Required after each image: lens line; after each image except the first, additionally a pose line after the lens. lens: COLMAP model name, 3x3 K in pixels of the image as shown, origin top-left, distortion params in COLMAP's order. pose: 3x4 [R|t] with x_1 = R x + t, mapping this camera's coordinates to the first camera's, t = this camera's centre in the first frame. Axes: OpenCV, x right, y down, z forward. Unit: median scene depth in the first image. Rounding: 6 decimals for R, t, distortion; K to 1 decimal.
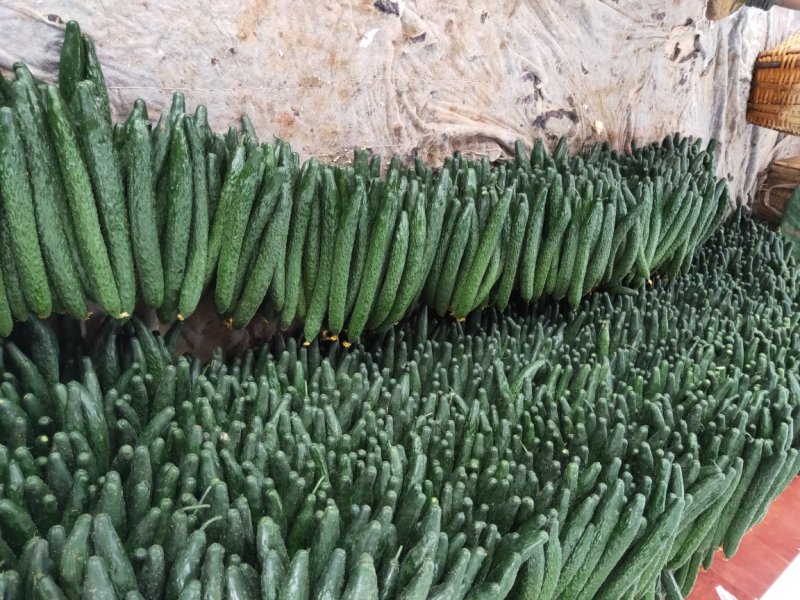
lens RADIAL K [[618.8, 0, 400.0], [0, 618.8, 300.0], [0, 0, 1]] dist [0.046645, -0.022746]
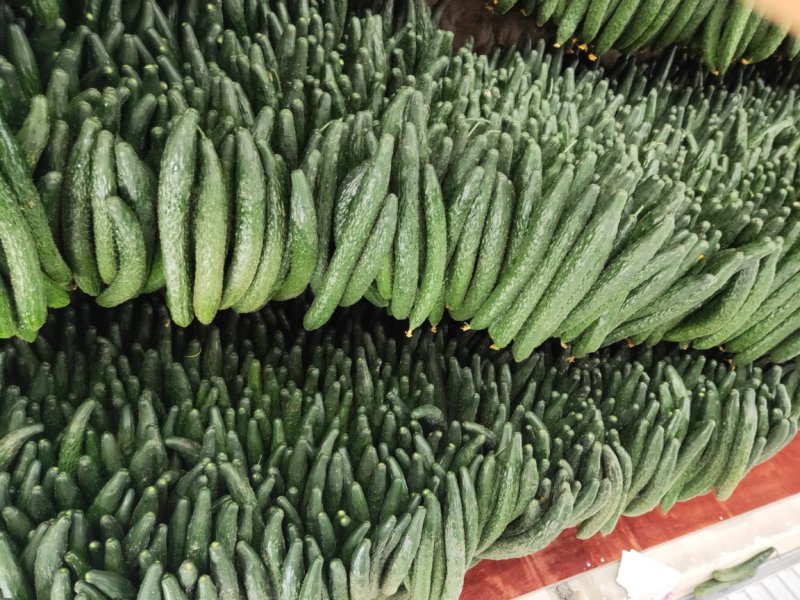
lens RADIAL K [[618.8, 0, 400.0], [0, 618.8, 300.0], [0, 0, 1]] dist [0.046645, -0.022746]
pose [[0.955916, 0.223114, -0.190907, -0.108099], [-0.163492, 0.944442, 0.285131, 0.211016], [0.243917, -0.241350, 0.939284, -0.110328]]
